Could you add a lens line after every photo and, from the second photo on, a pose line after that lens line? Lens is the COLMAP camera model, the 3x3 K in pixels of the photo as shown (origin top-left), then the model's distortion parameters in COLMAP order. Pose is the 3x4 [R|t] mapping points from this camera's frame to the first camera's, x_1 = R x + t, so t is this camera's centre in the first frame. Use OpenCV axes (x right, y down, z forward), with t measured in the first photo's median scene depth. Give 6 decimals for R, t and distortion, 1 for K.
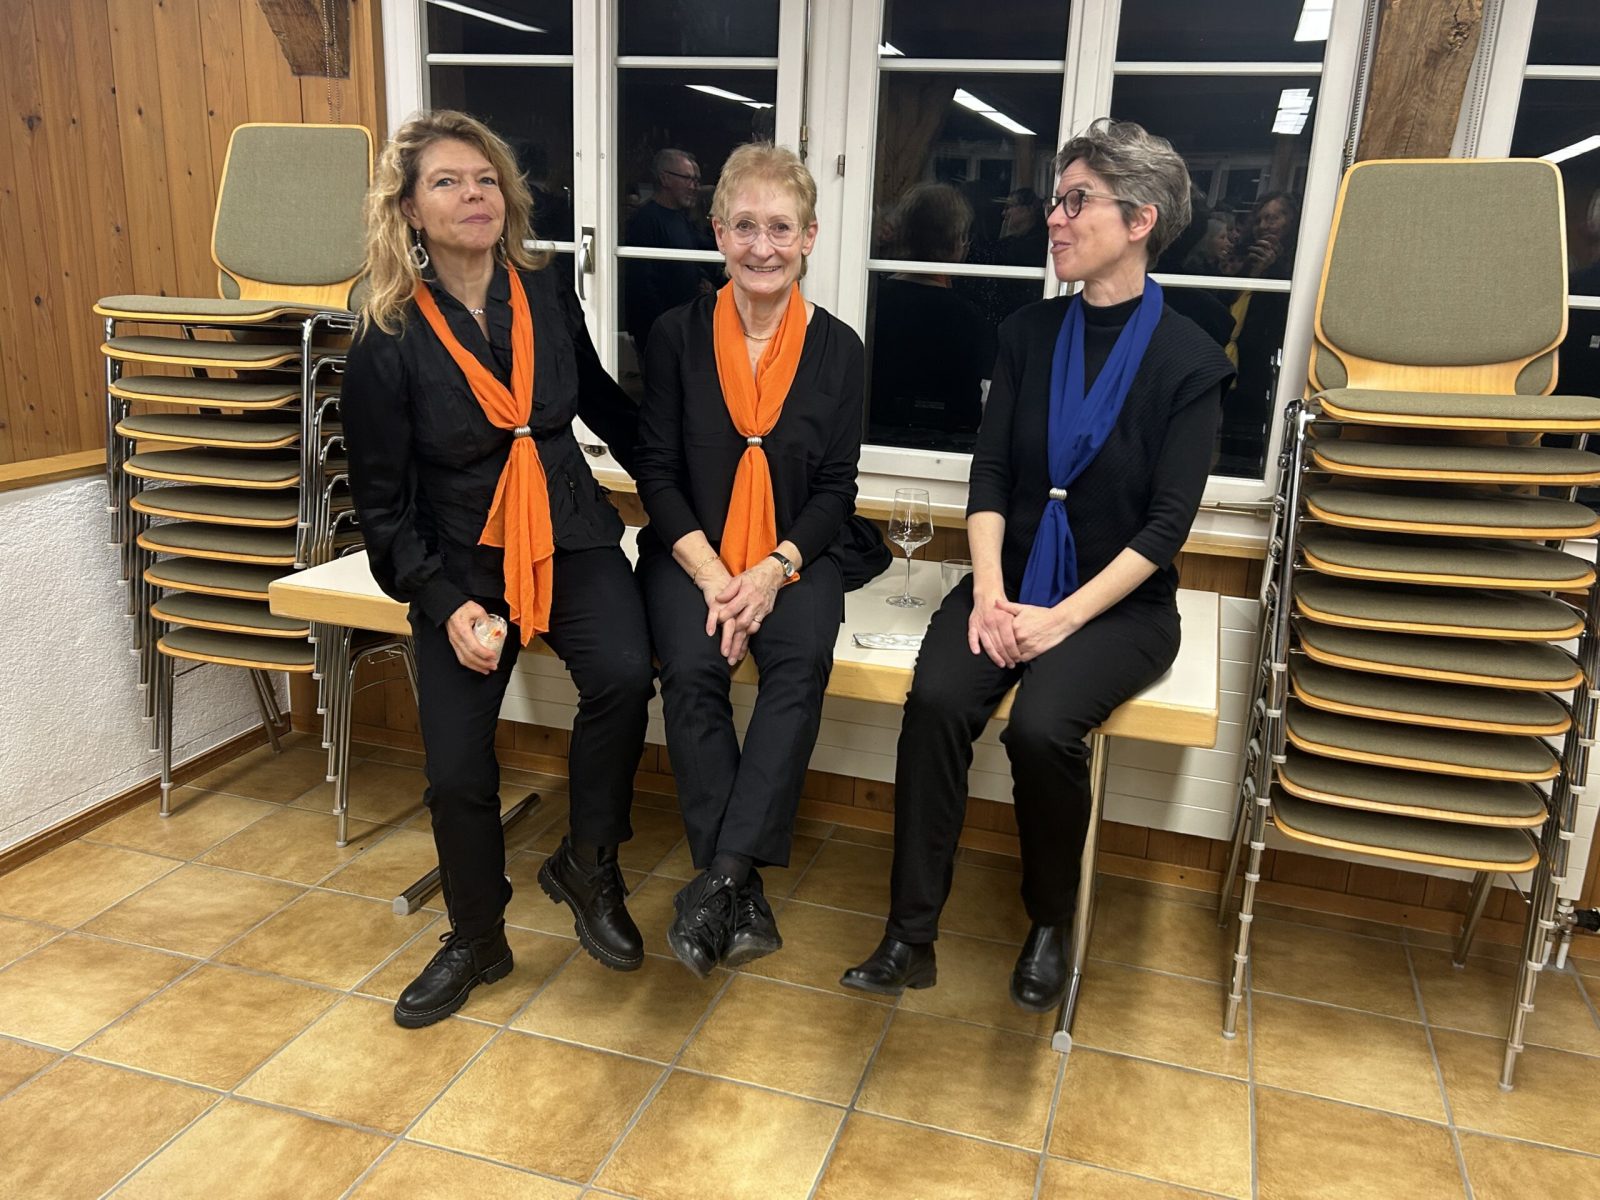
lens RADIAL K [[1300.2, 0, 800.9], [0, 1300.2, 609.4], [0, 0, 1]] dist [0.002069, -0.005828]
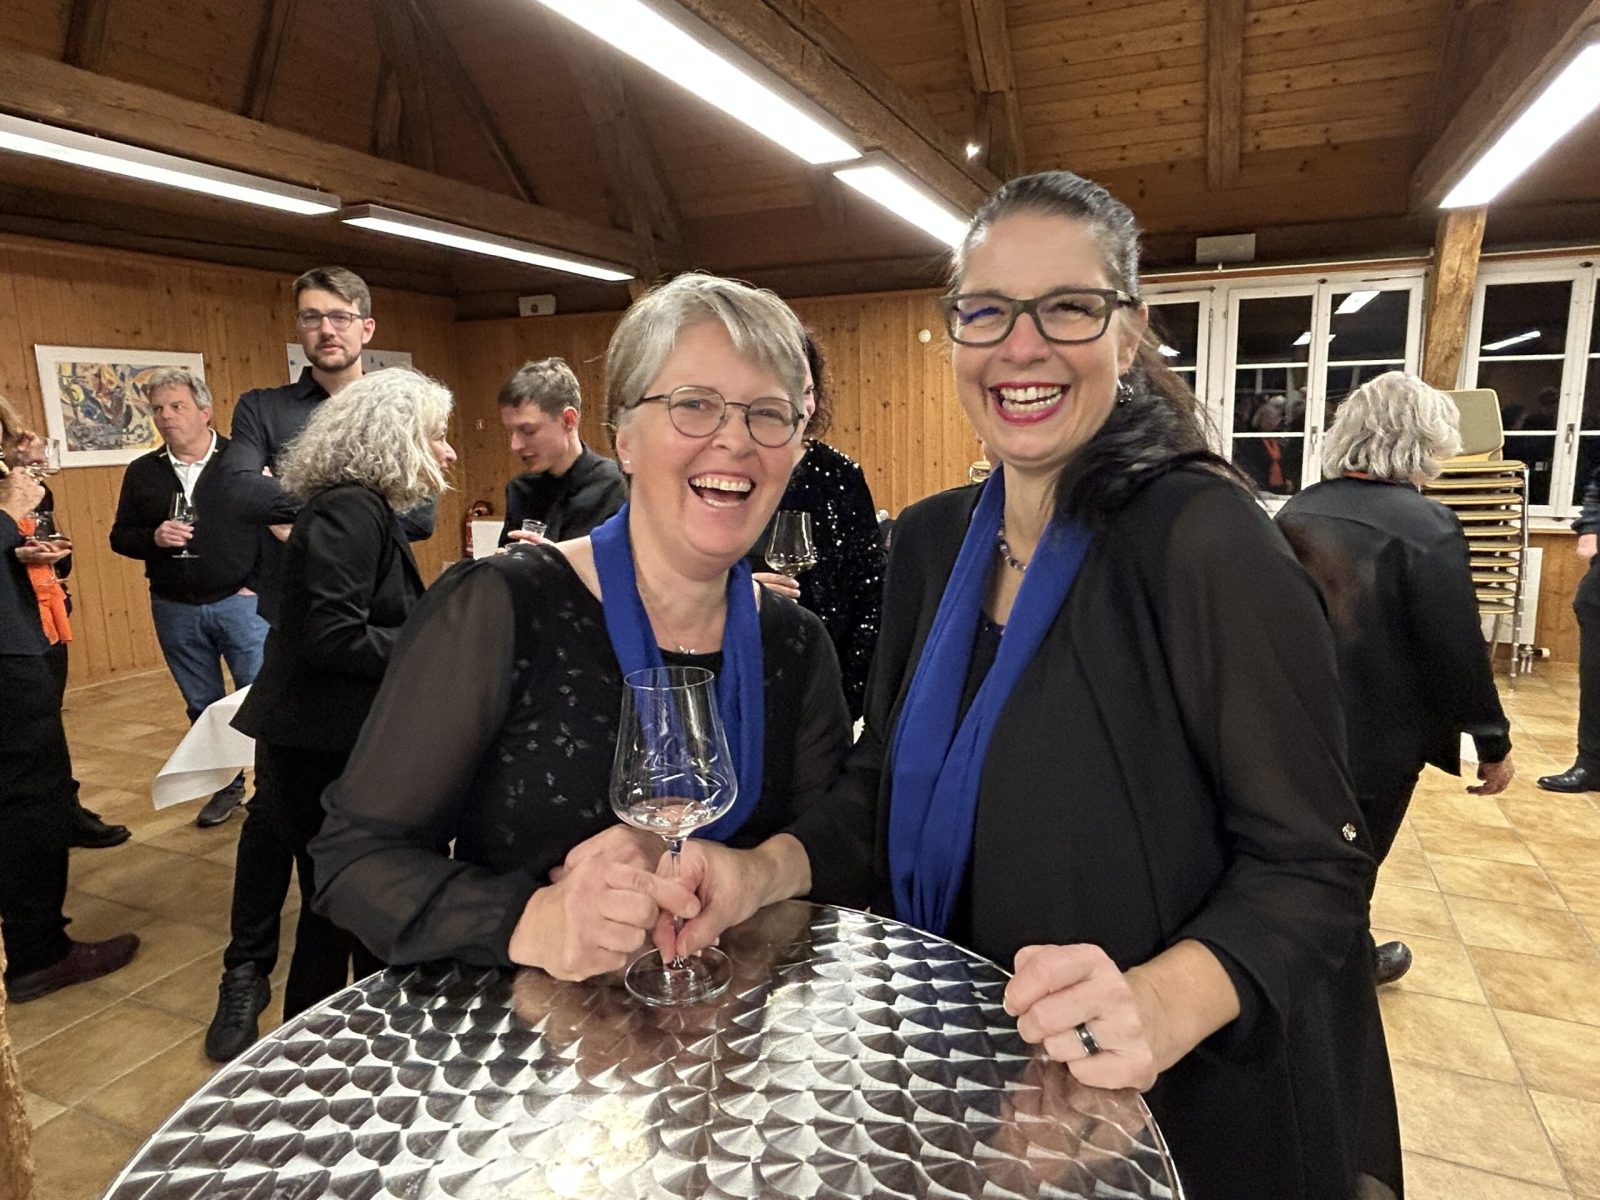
lens RADIAL K [[982.0, 0, 788.7], [0, 982.0, 587.9], [0, 0, 1]] dist [-0.018602, -0.001371]
pose [[0.991756, -0.047659, -0.118945, -0.674808], [0.033817, 0.992698, -0.115785, 0.271244], [0.123595, 0.110808, 0.986127, -1.166300]]
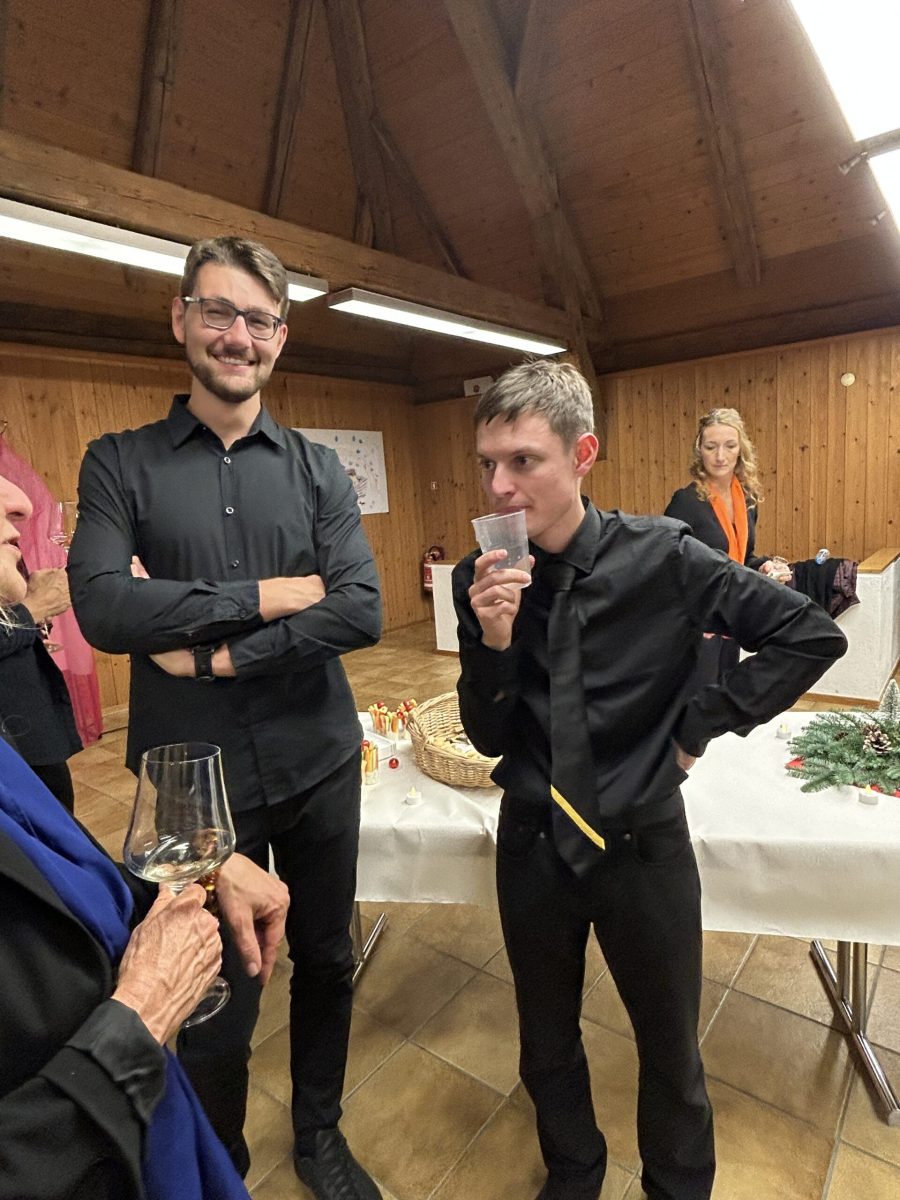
lens RADIAL K [[679.1, 0, 451.9], [0, 679.1, 599.8], [0, 0, 1]] dist [0.003228, 0.000120]
pose [[0.929438, -0.052287, -0.365255, -0.923473], [0.008816, 0.992773, -0.119683, 0.156171], [0.368873, 0.108017, 0.923182, -0.761383]]
